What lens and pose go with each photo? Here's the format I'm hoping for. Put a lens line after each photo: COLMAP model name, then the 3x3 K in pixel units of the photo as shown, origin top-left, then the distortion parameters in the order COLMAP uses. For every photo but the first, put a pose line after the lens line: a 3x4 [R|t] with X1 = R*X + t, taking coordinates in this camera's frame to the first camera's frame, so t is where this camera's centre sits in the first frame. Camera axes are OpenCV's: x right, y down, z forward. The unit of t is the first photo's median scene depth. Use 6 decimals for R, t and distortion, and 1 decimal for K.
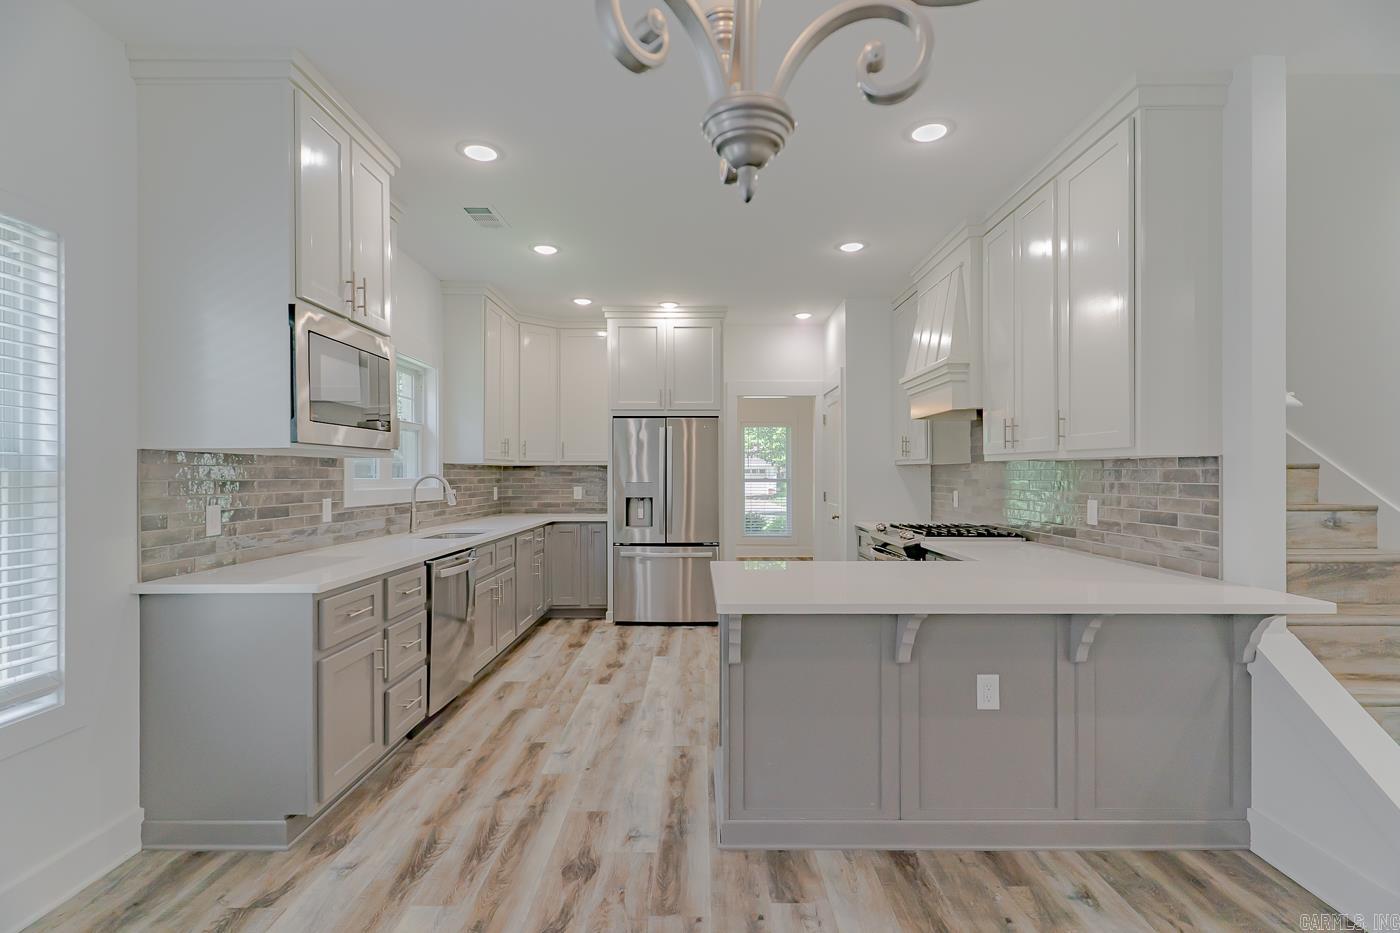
lens RADIAL K [[674.1, 0, 691.1], [0, 674.1, 468.7], [0, 0, 1]] dist [-0.000699, 0.002966]
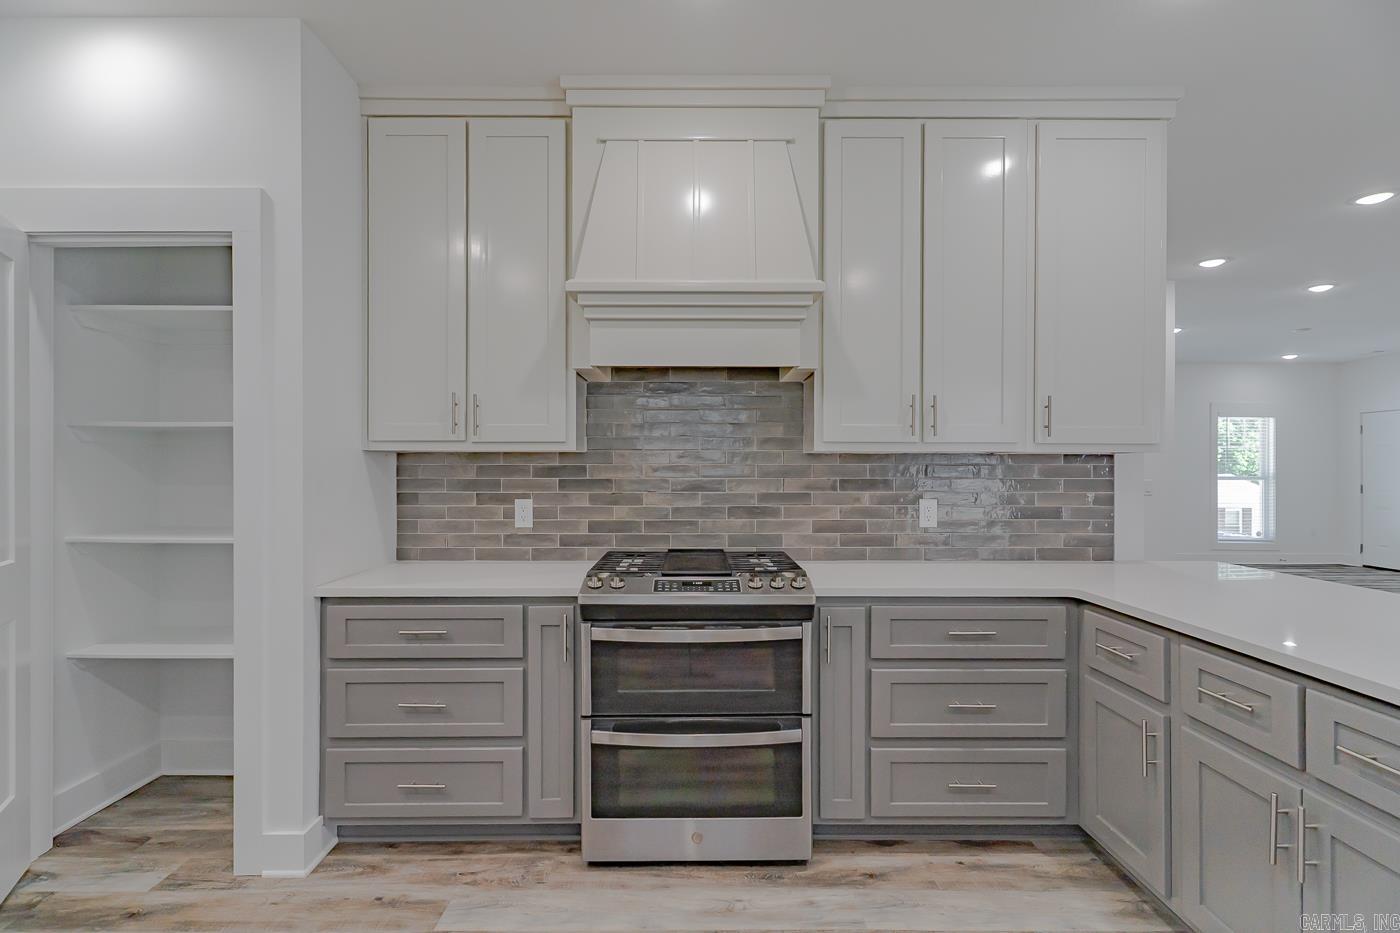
lens RADIAL K [[674.1, 0, 695.7], [0, 674.1, 466.2], [0, 0, 1]] dist [-0.000699, 0.002966]
pose [[-0.016854, 0.003469, 0.999852, -0.281947], [-0.008313, 0.999959, -0.003610, 0.008974], [-0.999823, -0.008373, -0.016824, 1.342942]]
